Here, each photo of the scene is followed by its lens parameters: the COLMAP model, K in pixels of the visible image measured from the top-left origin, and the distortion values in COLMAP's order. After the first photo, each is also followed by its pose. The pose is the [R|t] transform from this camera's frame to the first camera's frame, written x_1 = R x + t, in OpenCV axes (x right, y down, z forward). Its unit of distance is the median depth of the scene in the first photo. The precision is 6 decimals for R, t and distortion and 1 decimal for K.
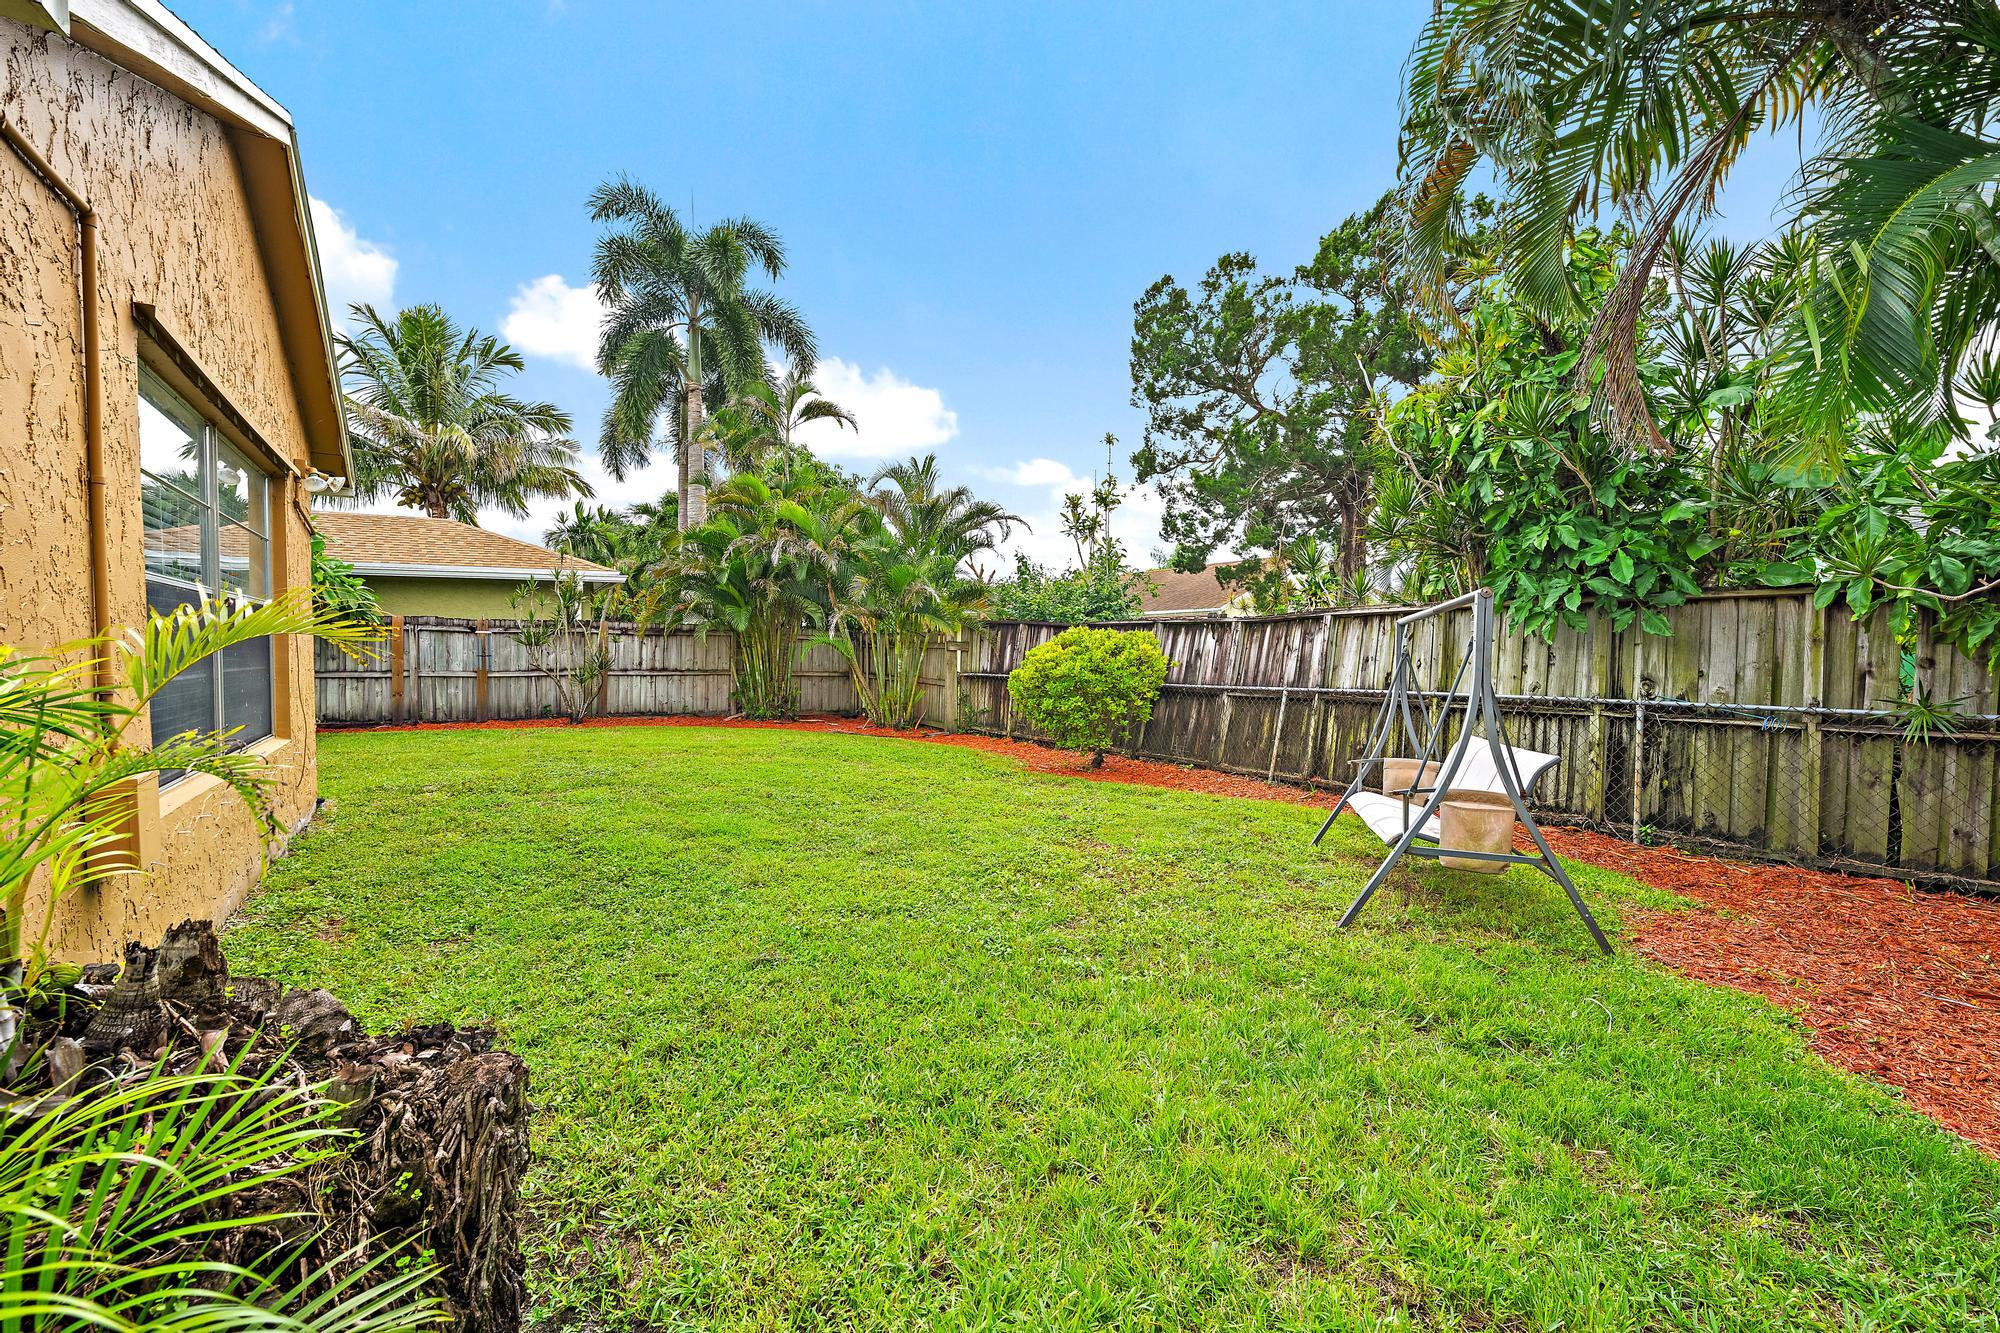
lens RADIAL K [[780.4, 0, 1010.5], [0, 780.4, 652.9], [0, 0, 1]] dist [-0.000023, -0.000222]
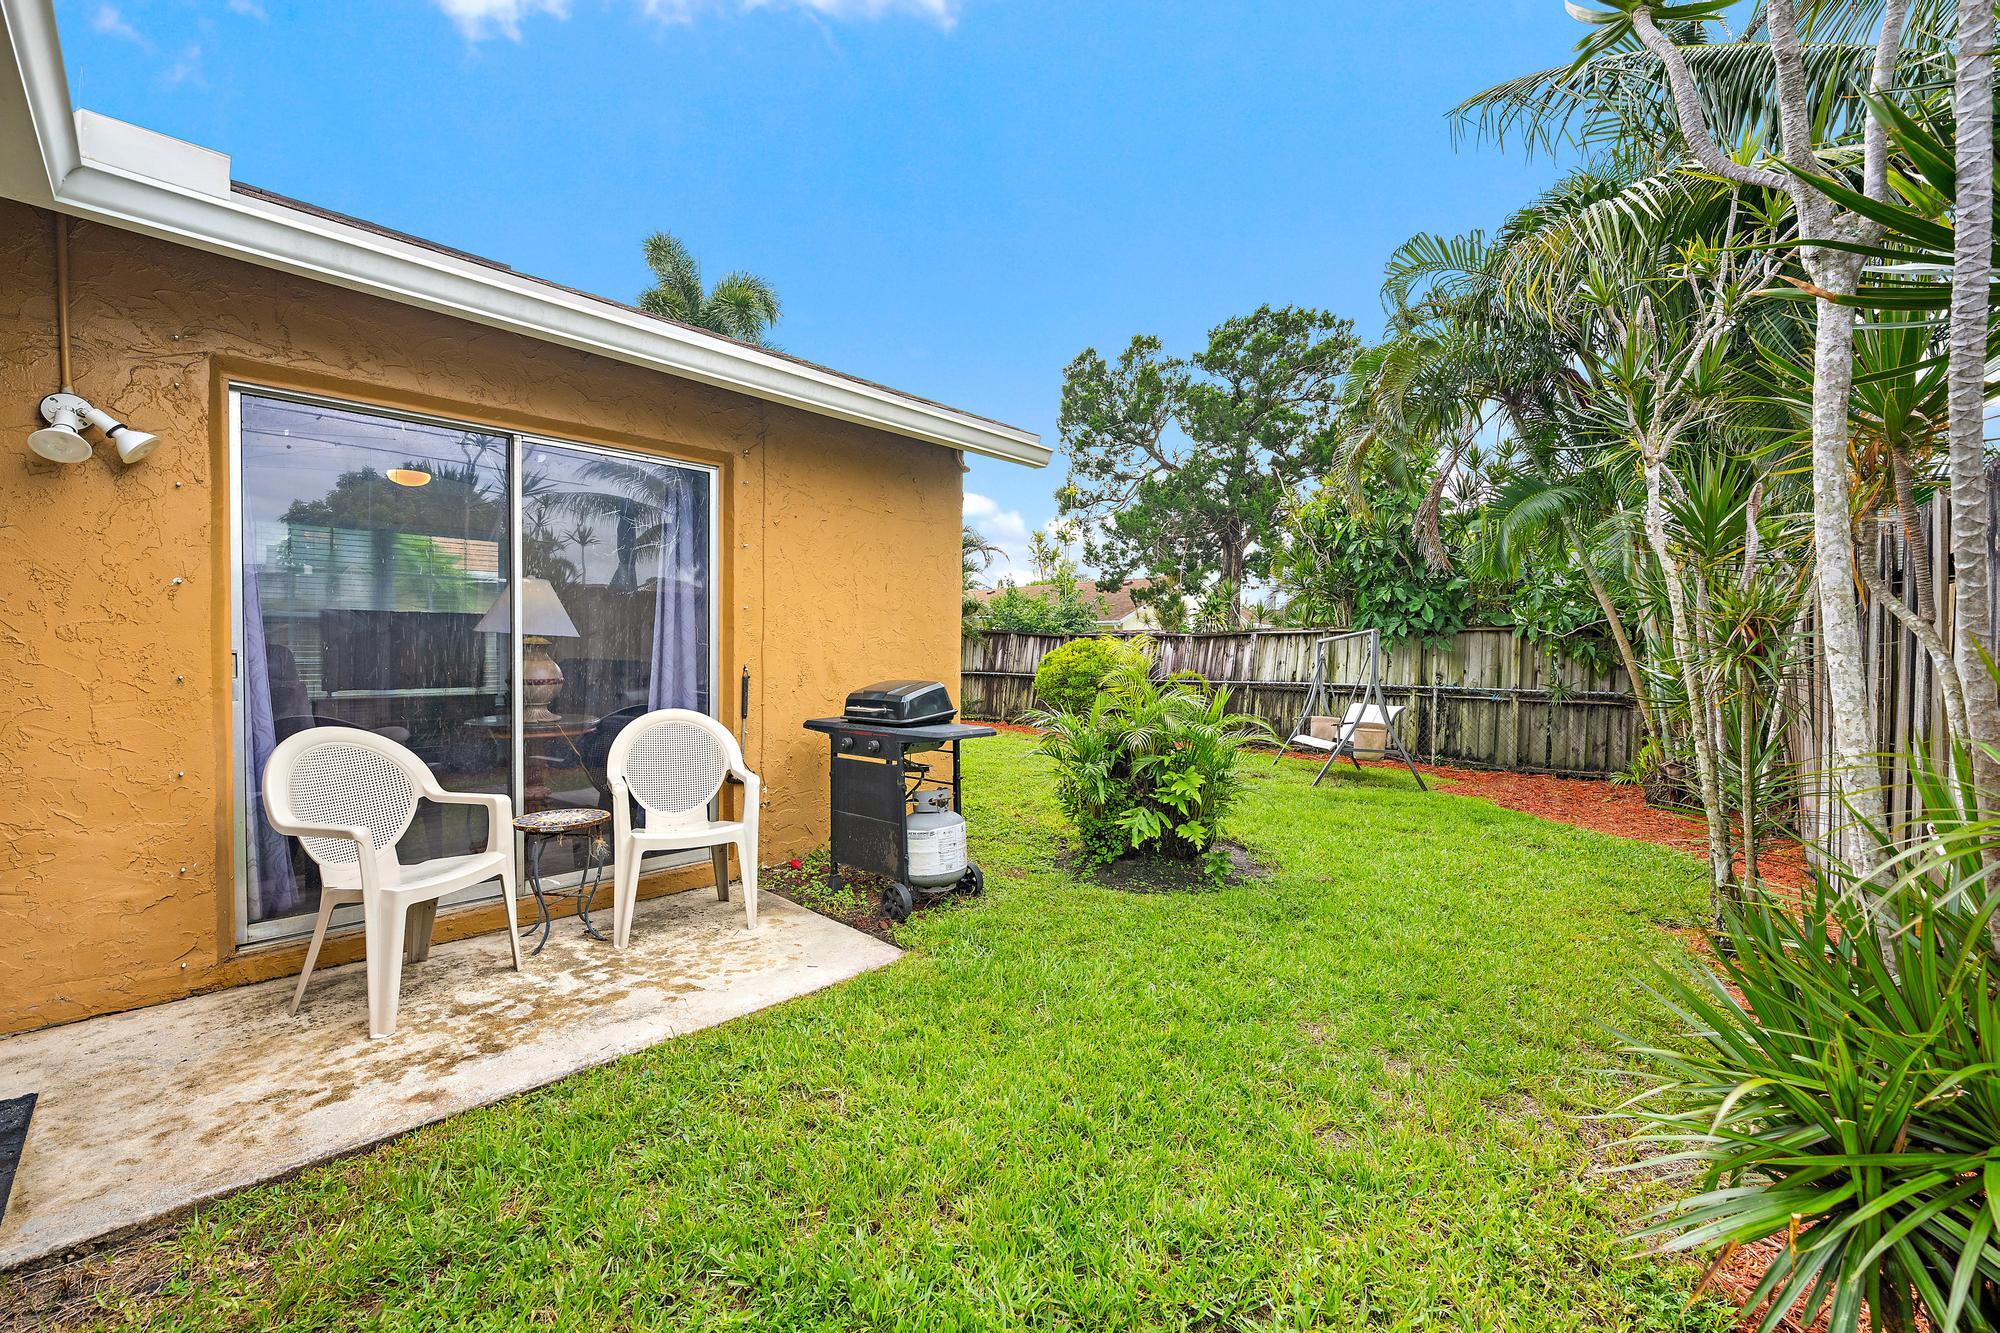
lens RADIAL K [[780.4, 0, 1010.5], [0, 780.4, 652.9], [0, 0, 1]] dist [-0.000023, -0.000222]
pose [[0.982298, 0.012091, 0.186932, -0.397880], [-0.011068, 0.999918, -0.006519, 0.005072], [-0.186996, 0.004335, 0.982351, -0.472142]]
